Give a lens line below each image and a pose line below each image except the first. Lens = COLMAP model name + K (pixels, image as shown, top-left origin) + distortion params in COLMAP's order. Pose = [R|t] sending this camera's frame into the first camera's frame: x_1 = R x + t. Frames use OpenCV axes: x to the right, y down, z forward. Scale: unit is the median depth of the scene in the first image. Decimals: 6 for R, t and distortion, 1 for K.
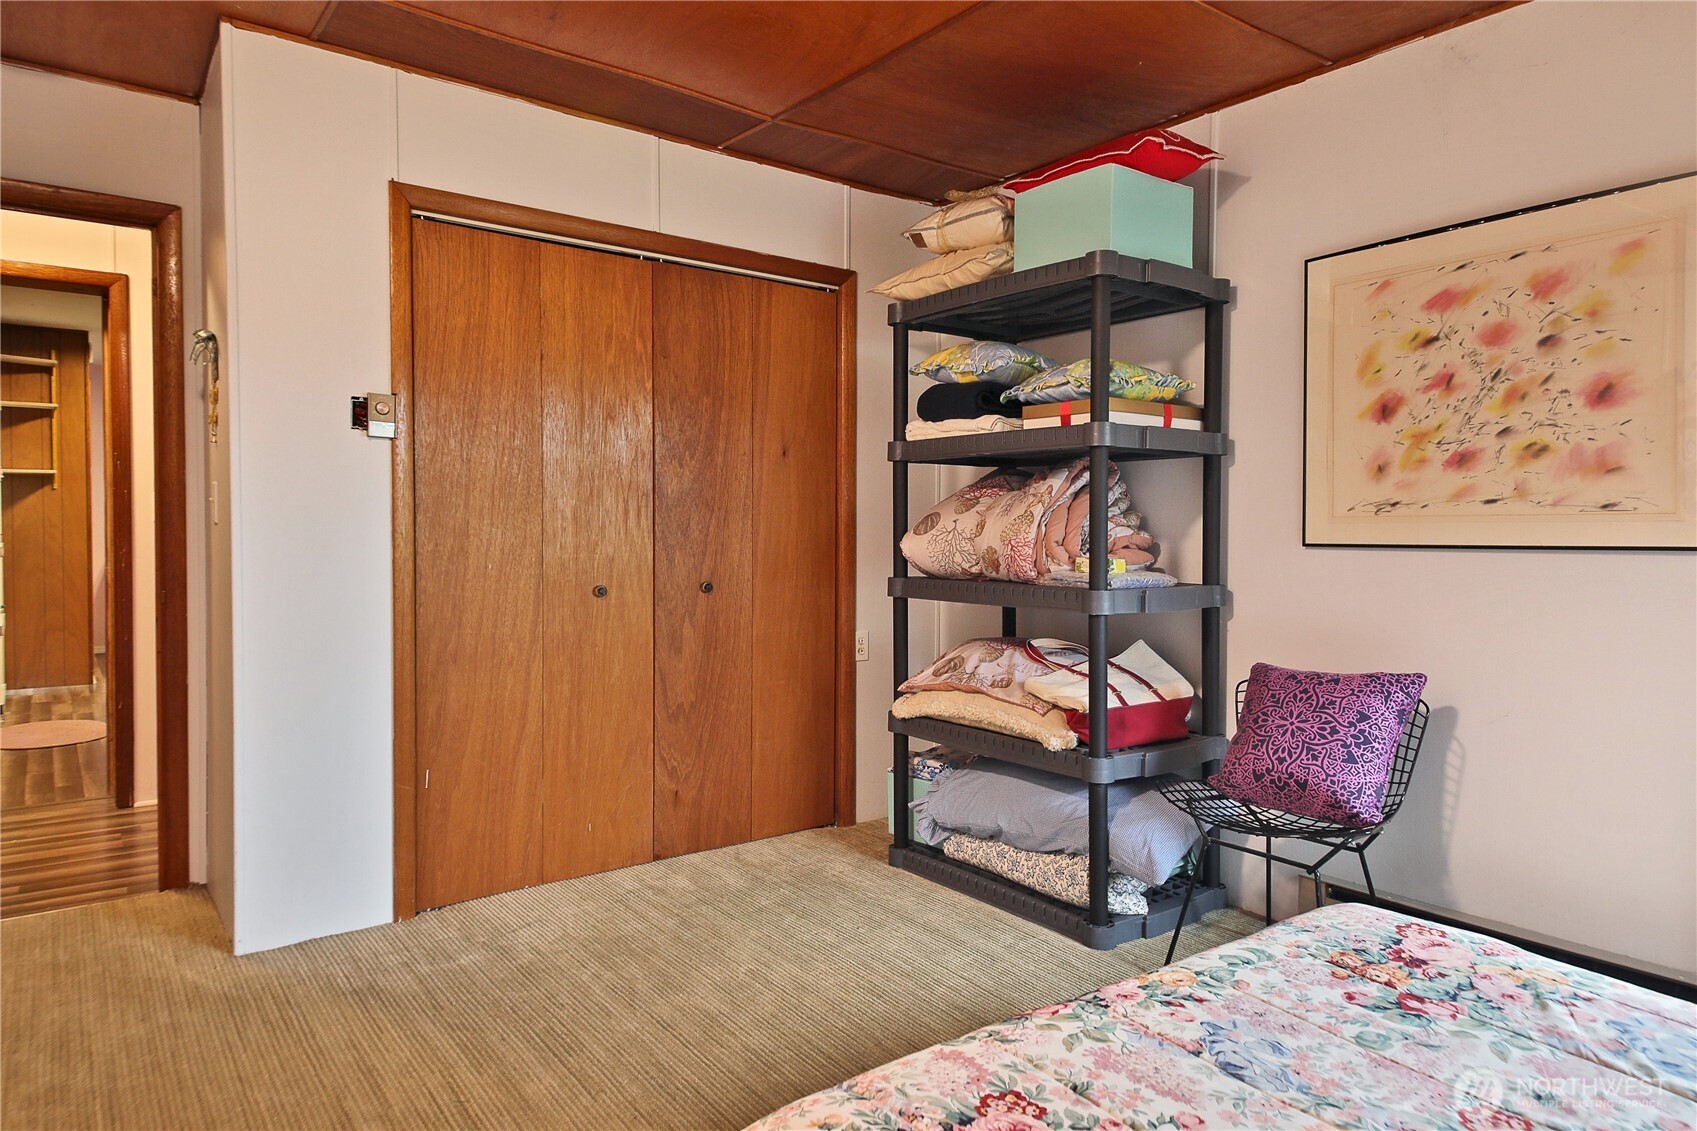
lens RADIAL K [[1074.1, 0, 853.0], [0, 1074.1, 564.8], [0, 0, 1]] dist [0.048803, -0.027063]
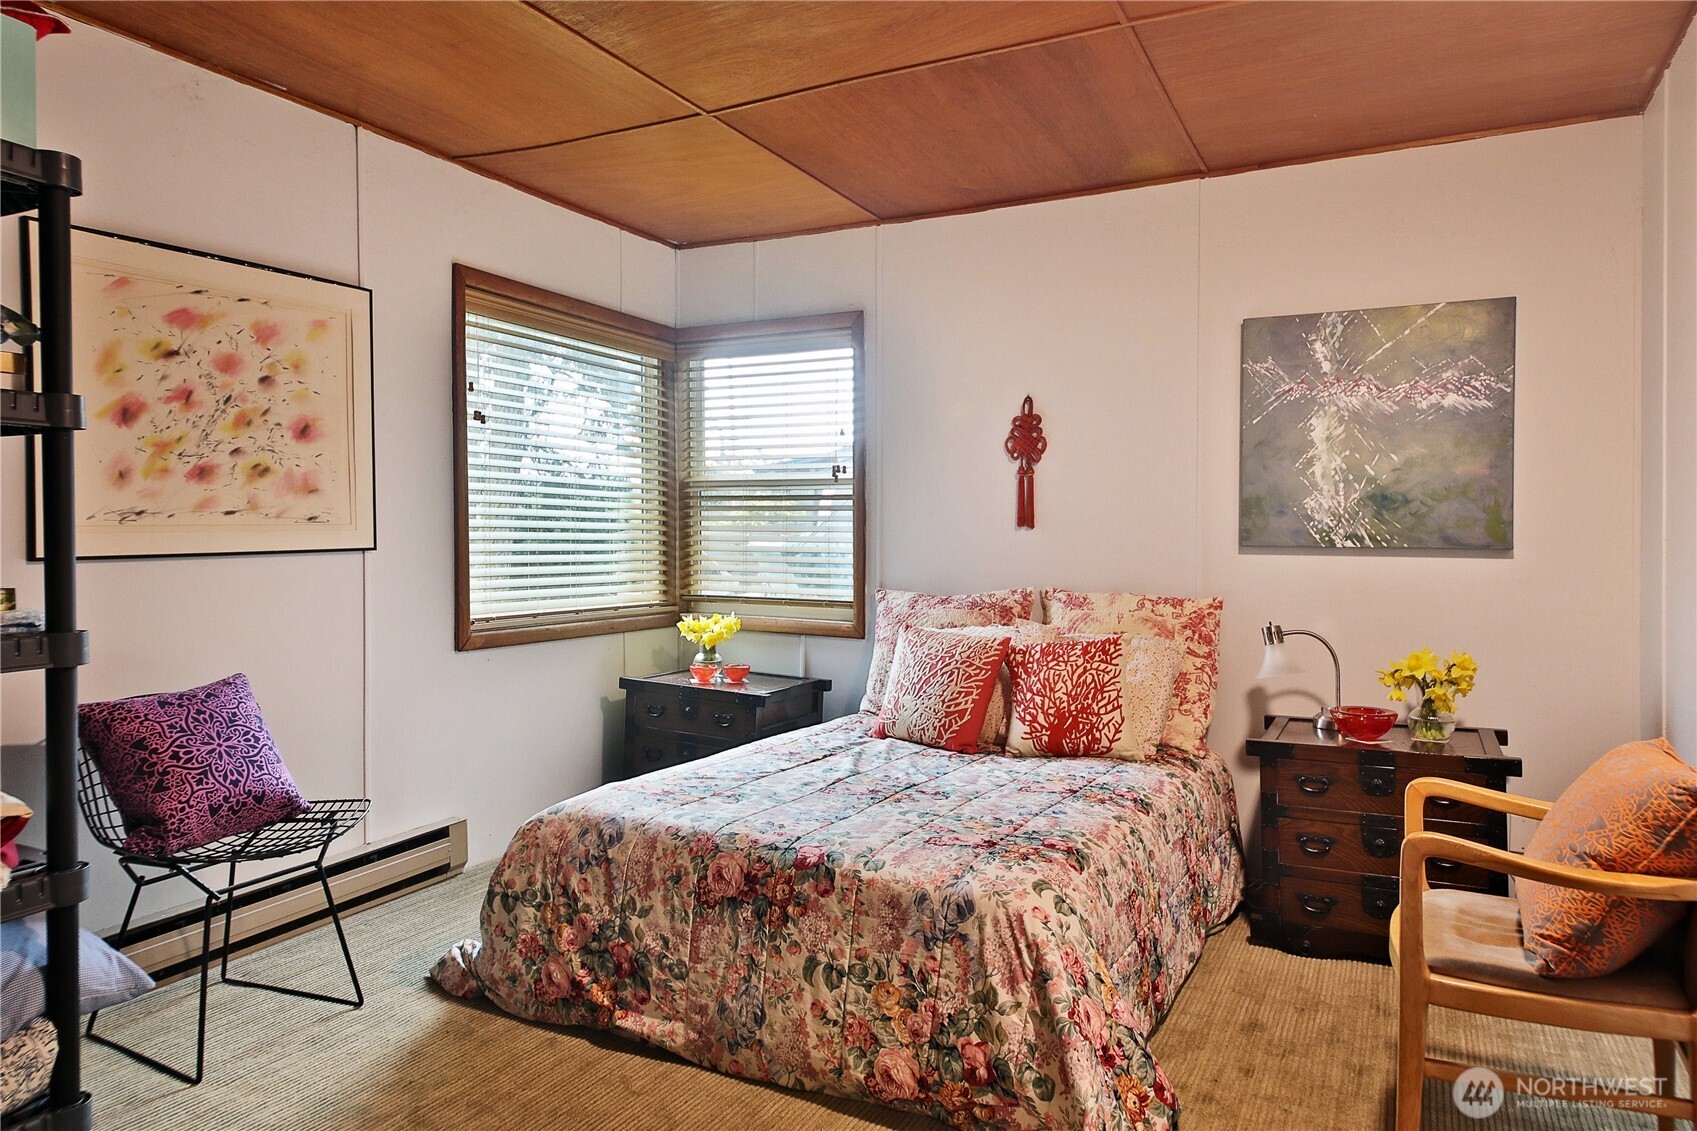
lens RADIAL K [[1079.6, 0, 850.5], [0, 1079.6, 556.4], [0, 0, 1]] dist [0.000778, -0.000271]
pose [[-0.454828, -0.022430, 0.890297, -0.679899], [0.039074, 0.998218, 0.045111, -0.038403], [-0.889721, 0.055305, -0.453141, 0.929539]]
